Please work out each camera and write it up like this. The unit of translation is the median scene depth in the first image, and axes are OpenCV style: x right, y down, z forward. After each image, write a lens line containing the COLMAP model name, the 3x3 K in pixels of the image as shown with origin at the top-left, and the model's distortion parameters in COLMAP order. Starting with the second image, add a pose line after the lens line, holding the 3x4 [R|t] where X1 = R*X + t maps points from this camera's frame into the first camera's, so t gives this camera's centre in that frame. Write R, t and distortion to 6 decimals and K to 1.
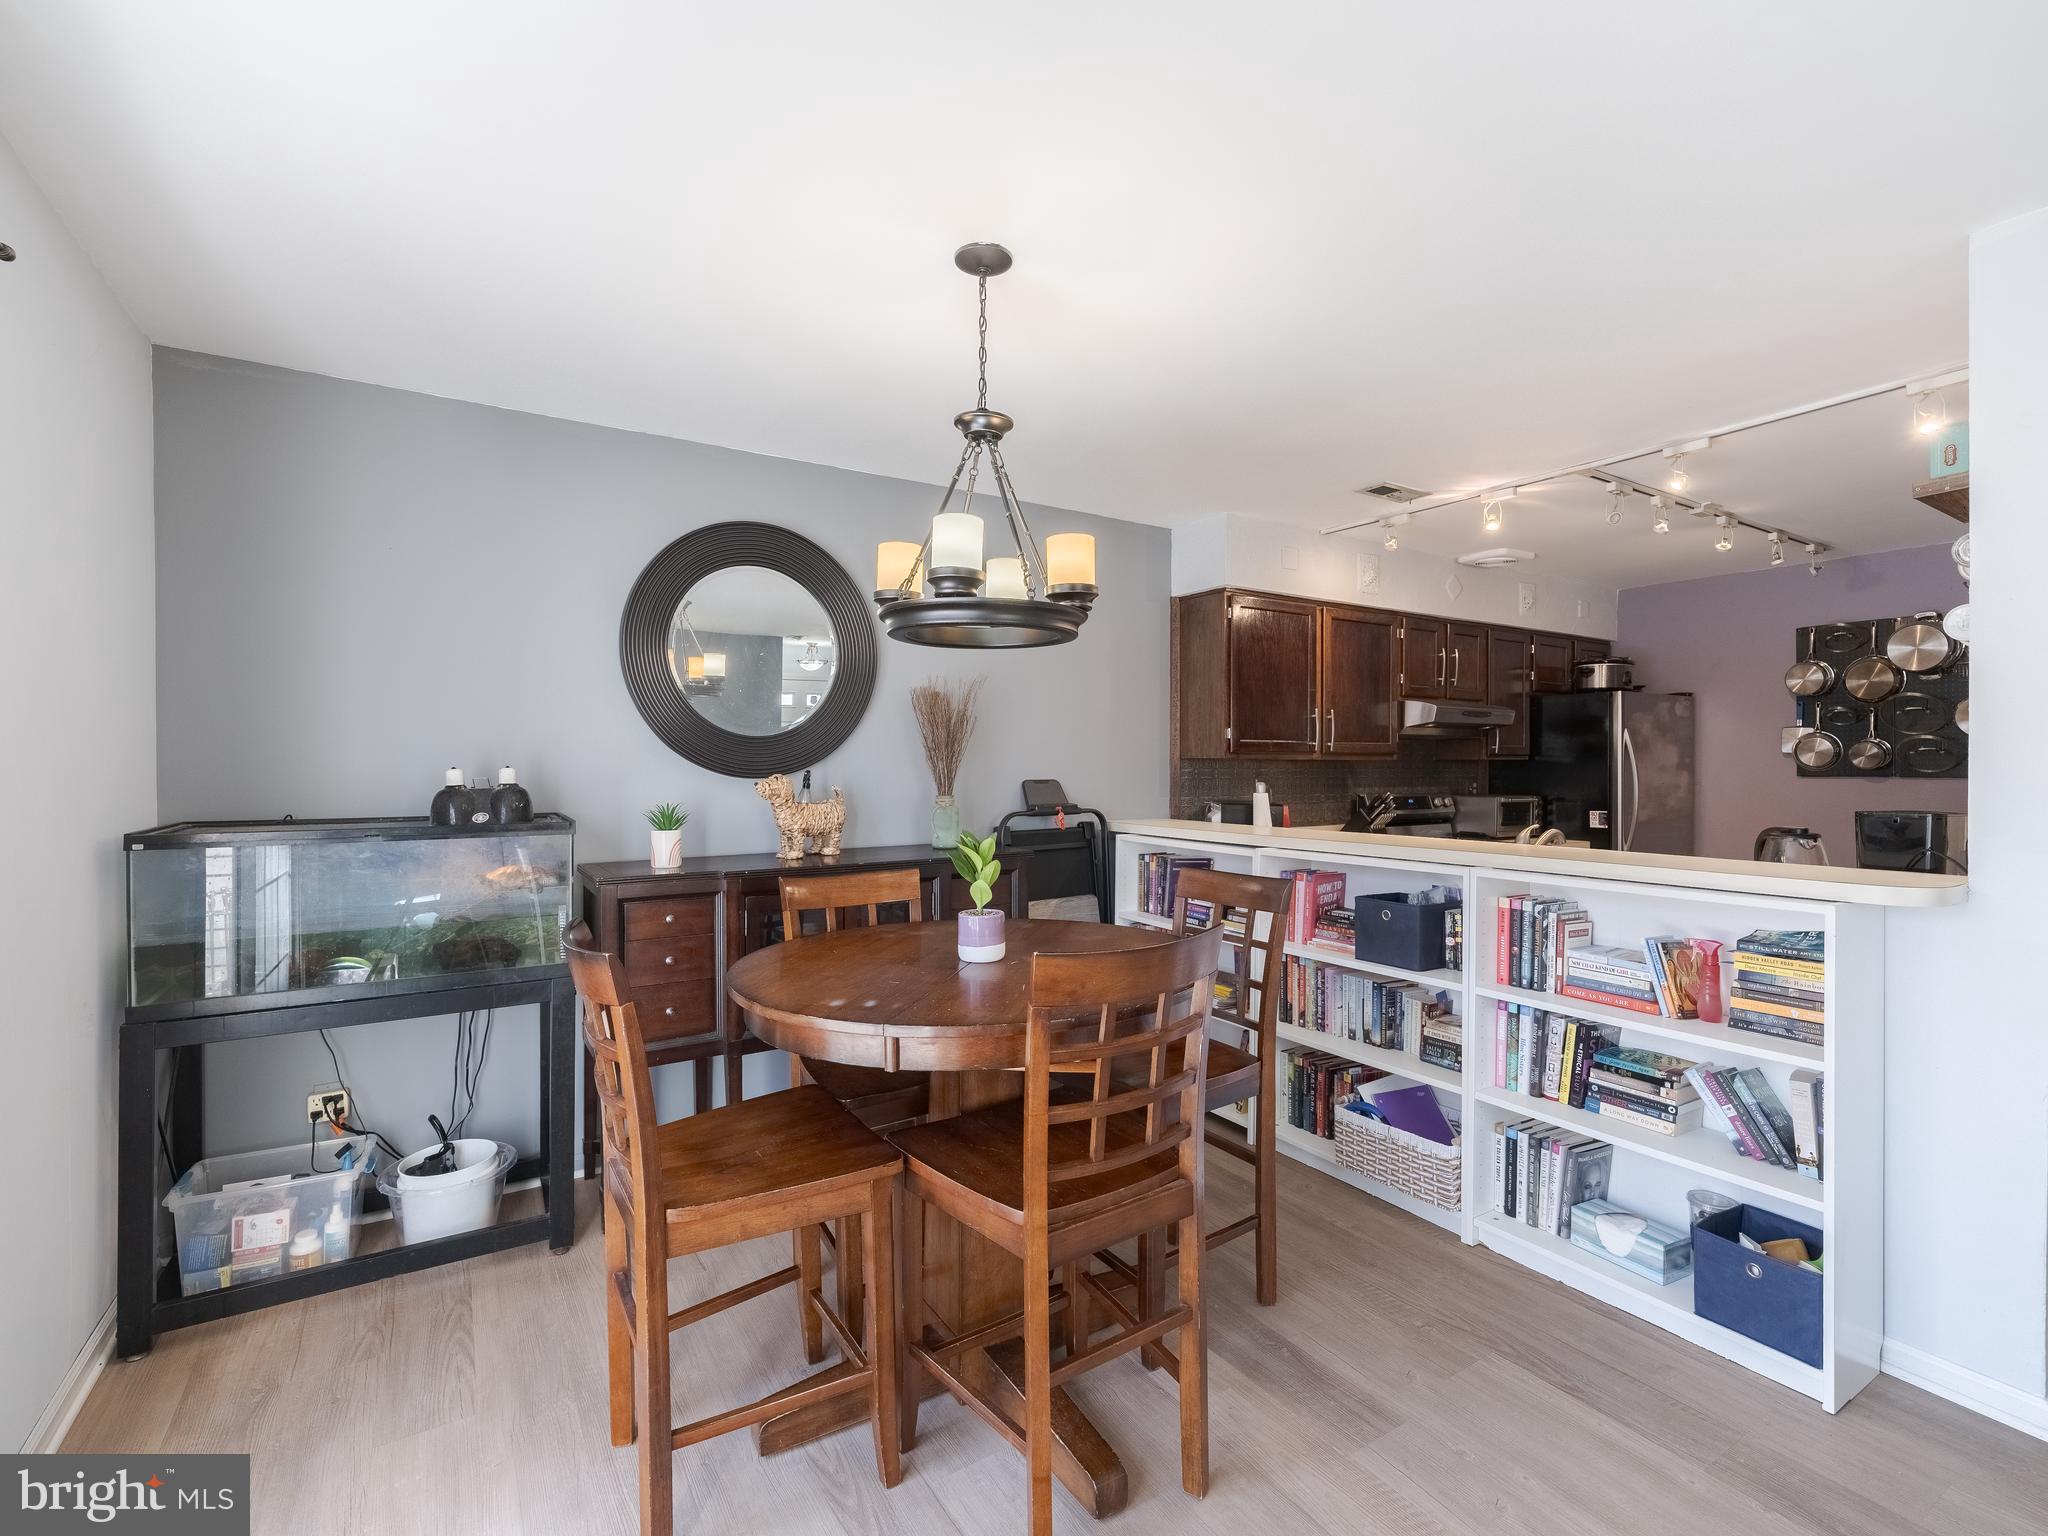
lens RADIAL K [[926.4, 0, 1021.2], [0, 926.4, 766.5], [0, 0, 1]] dist [-0.001250, 0.000438]
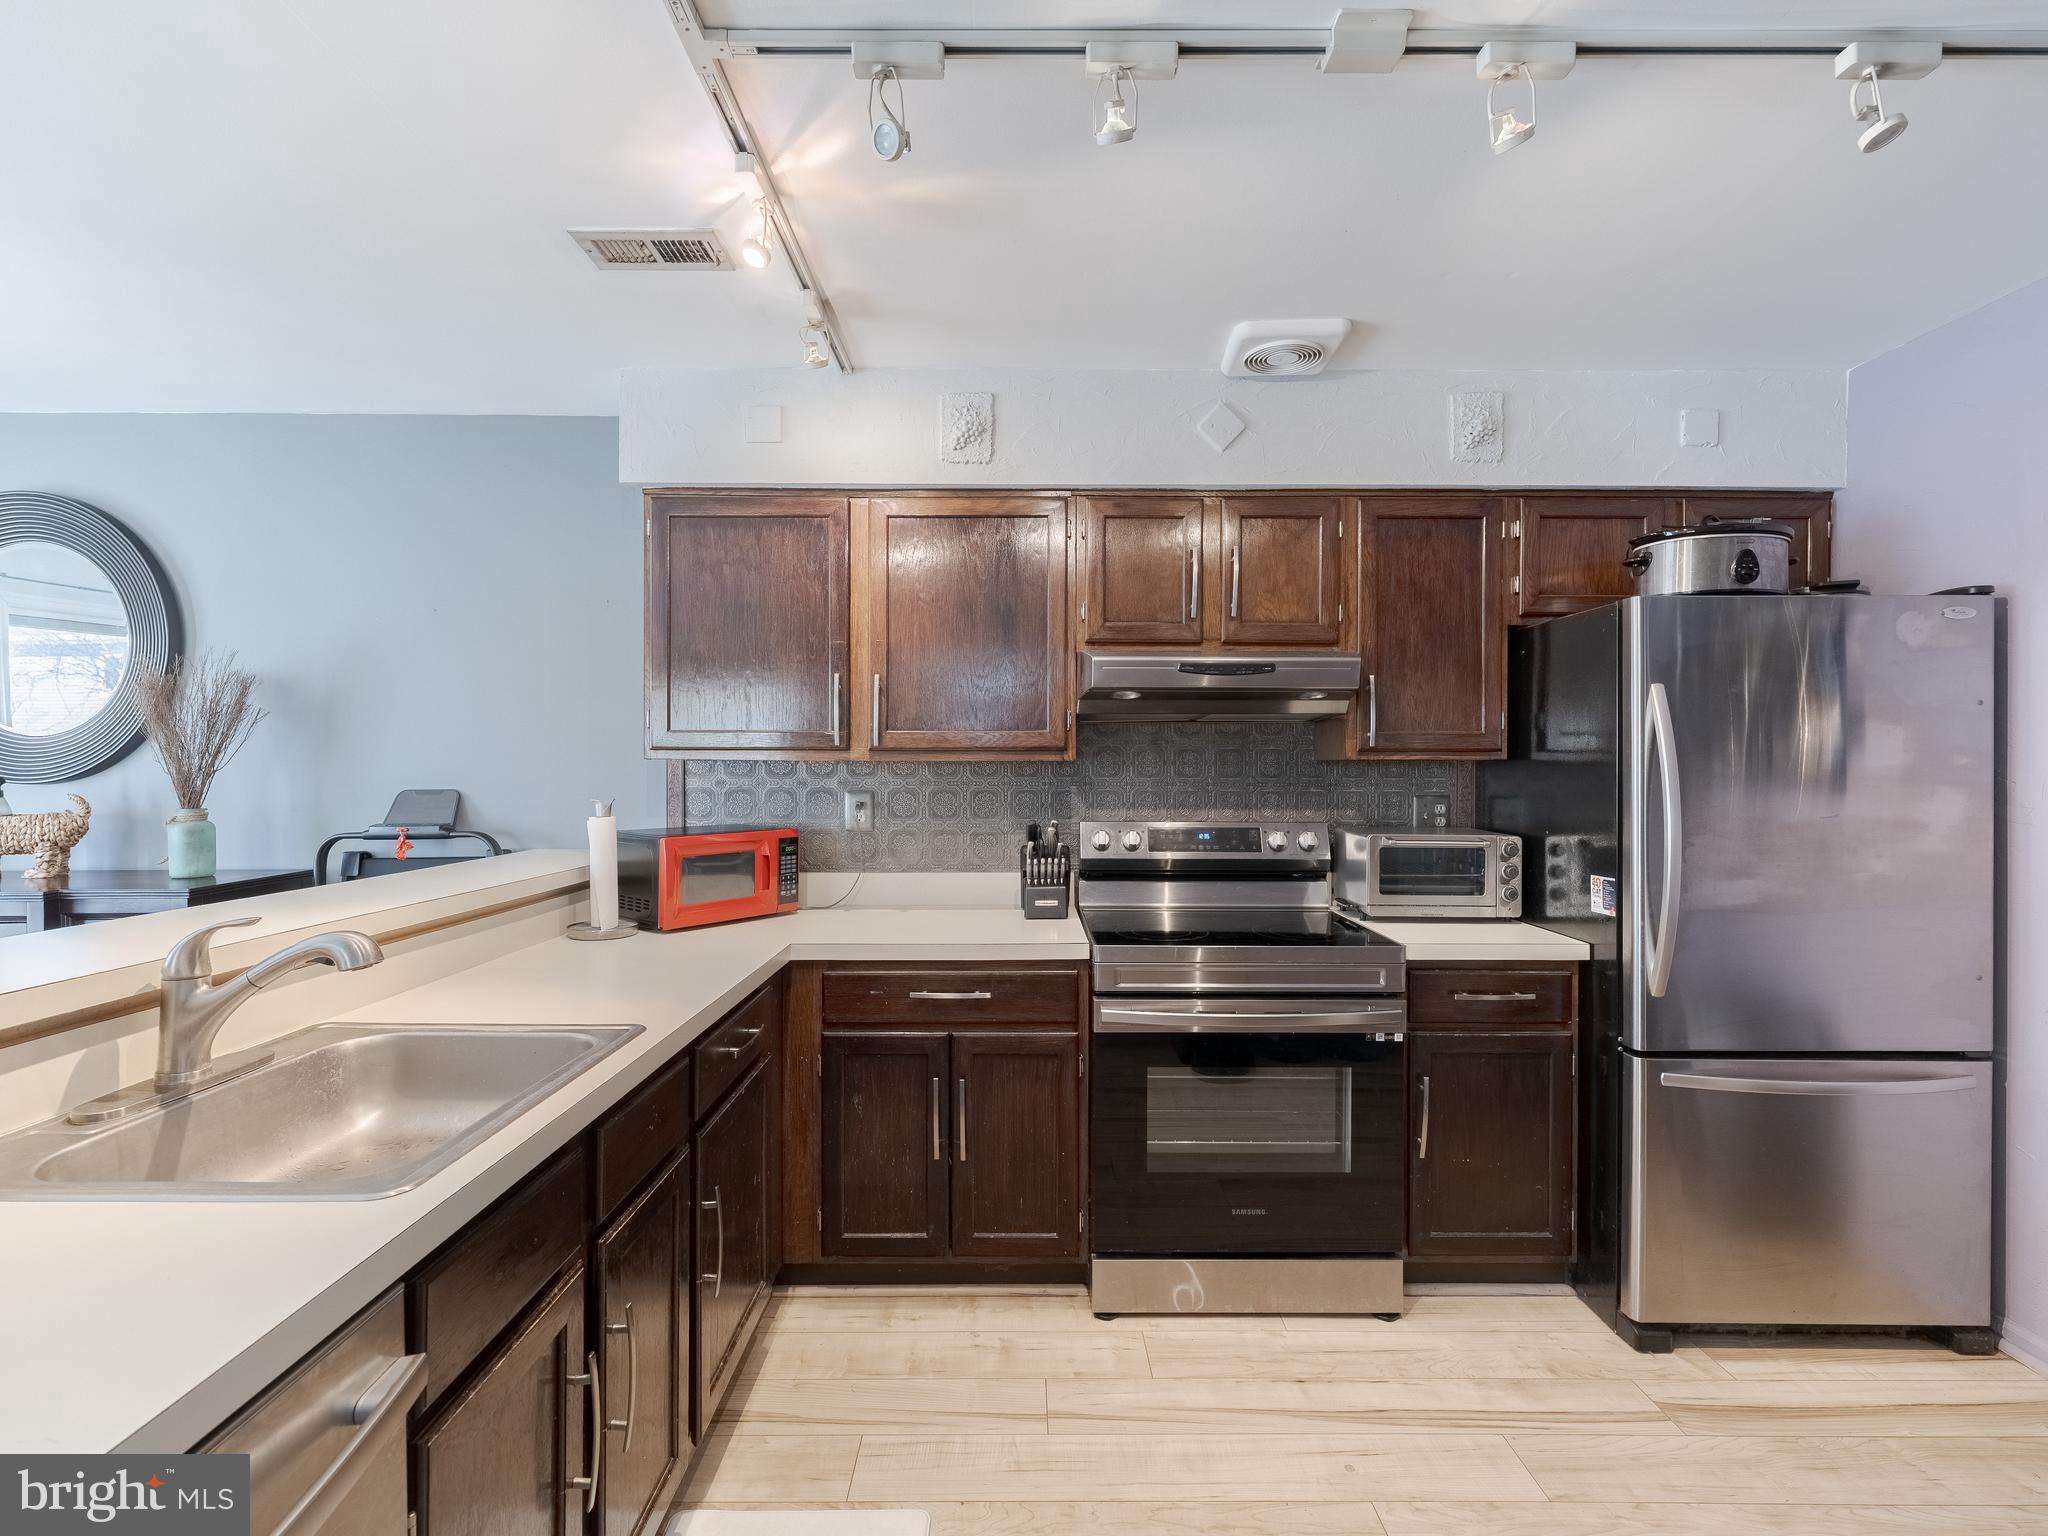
lens RADIAL K [[926.4, 0, 1021.2], [0, 926.4, 766.5], [0, 0, 1]] dist [-0.001250, 0.000438]
pose [[0.849406, 0.001655, -0.527738, 1.240631], [-0.001550, 0.999999, 0.000642, -0.007695], [0.527738, 0.000272, 0.849407, 0.968509]]
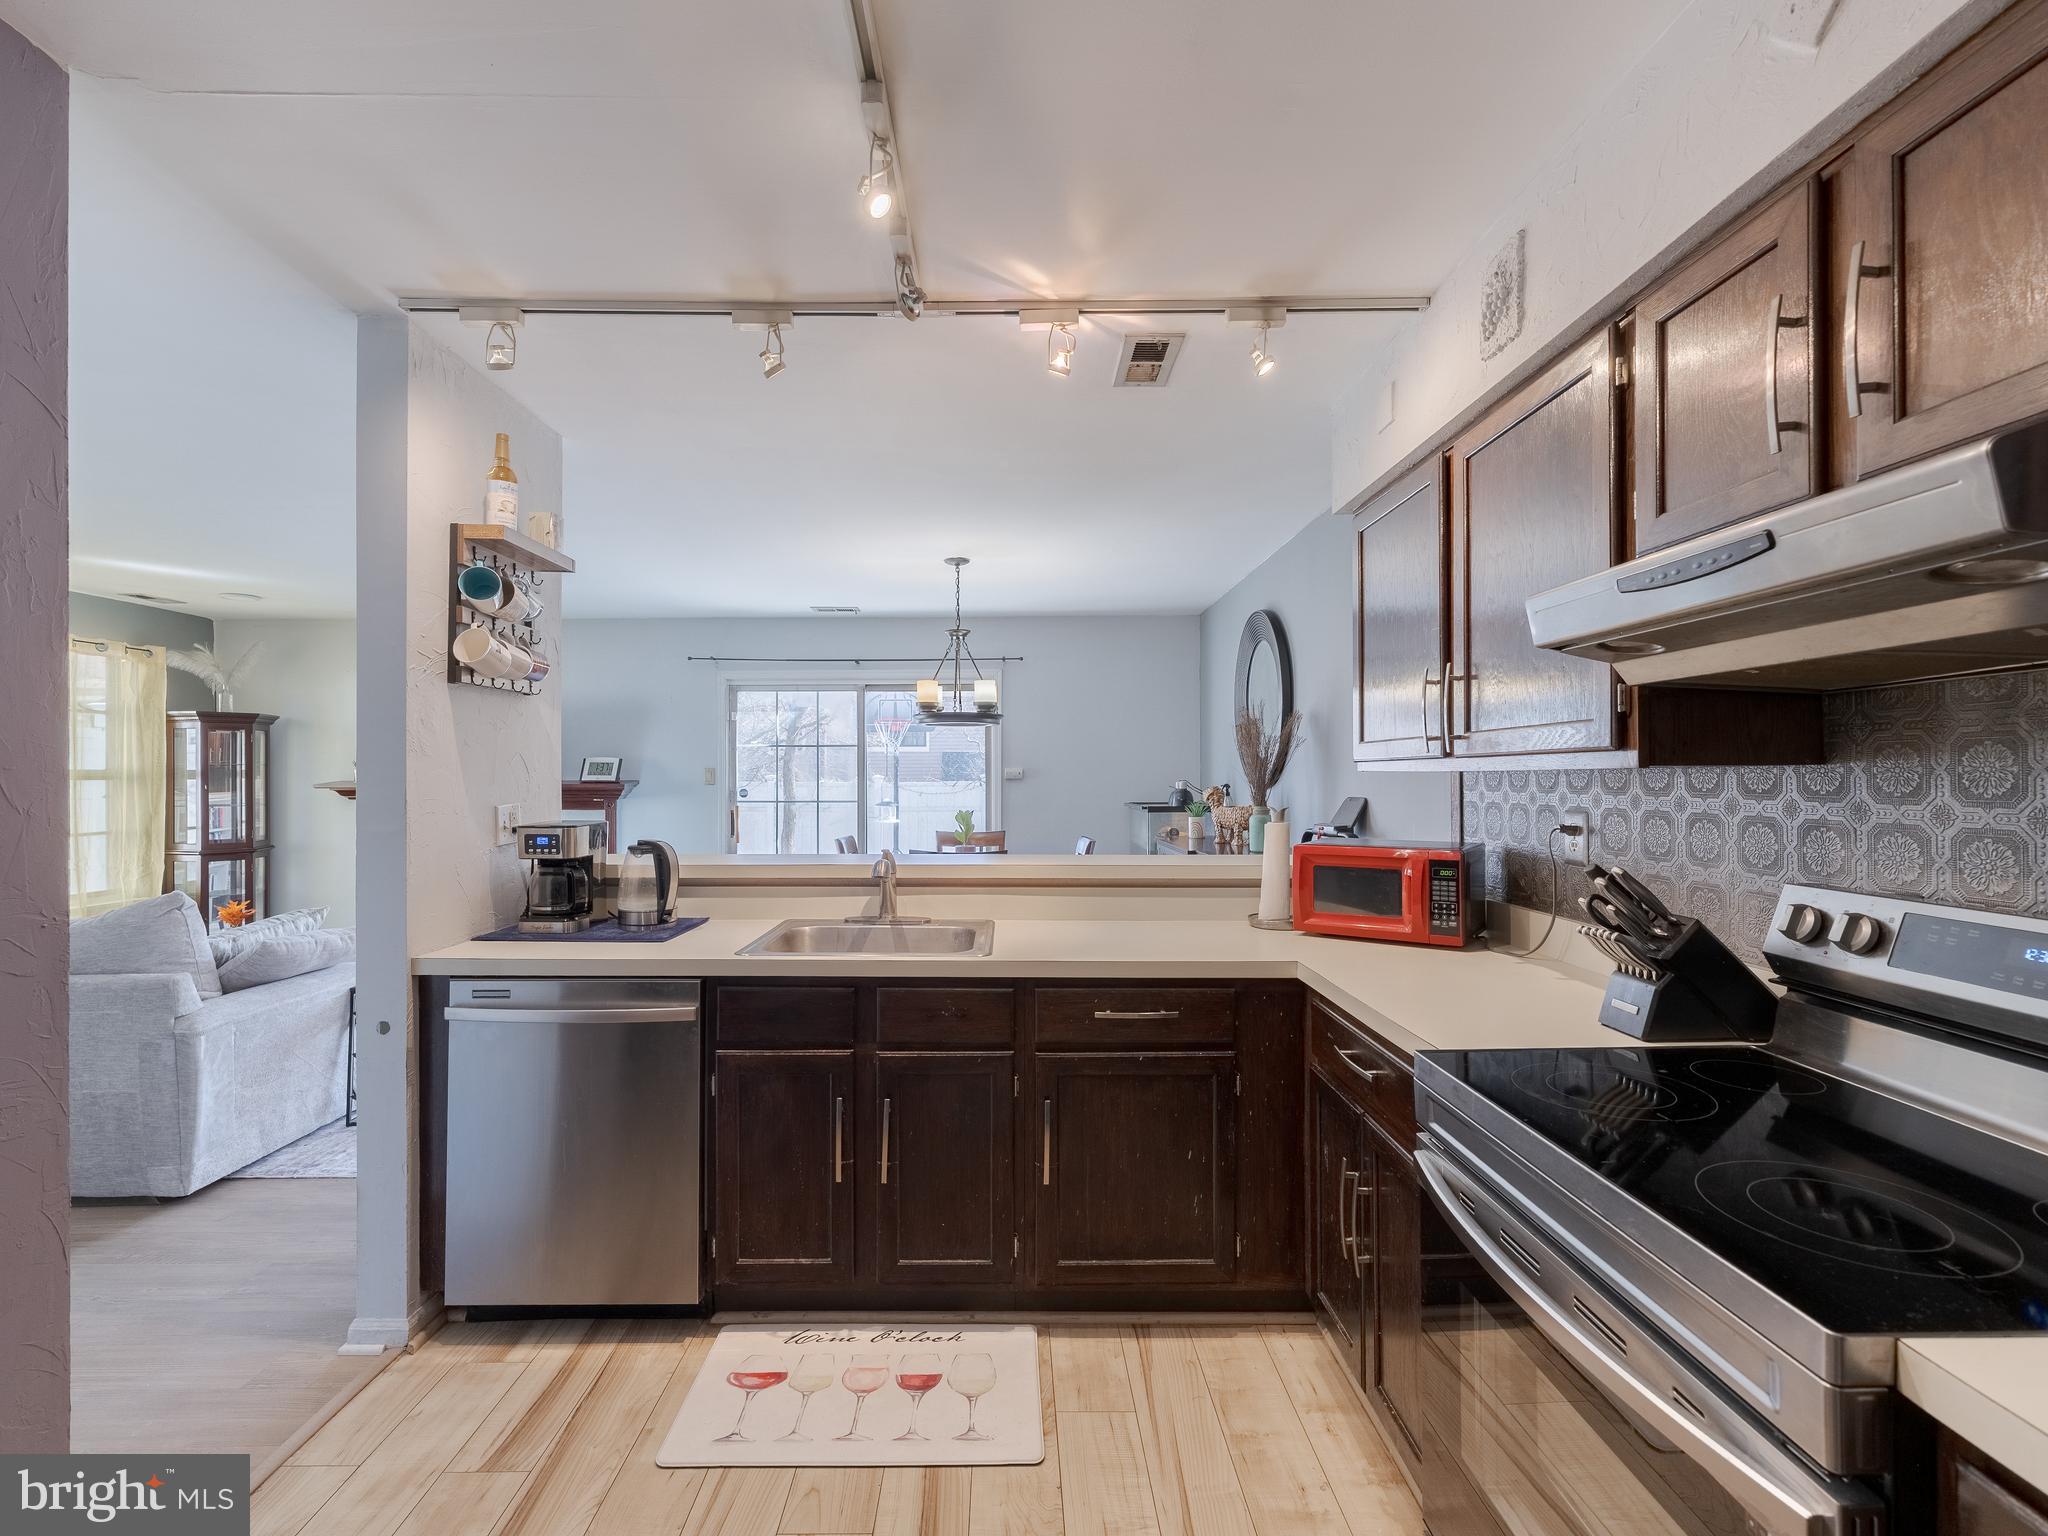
lens RADIAL K [[933.8, 0, 1023.0], [0, 933.8, 775.4], [0, 0, 1]] dist [-0.001645, -0.000067]
pose [[-0.520519, 0.000486, -0.853850, 1.460262], [0.002962, 0.999995, -0.001236, -0.009602], [0.853845, -0.003172, -0.520517, 1.842778]]
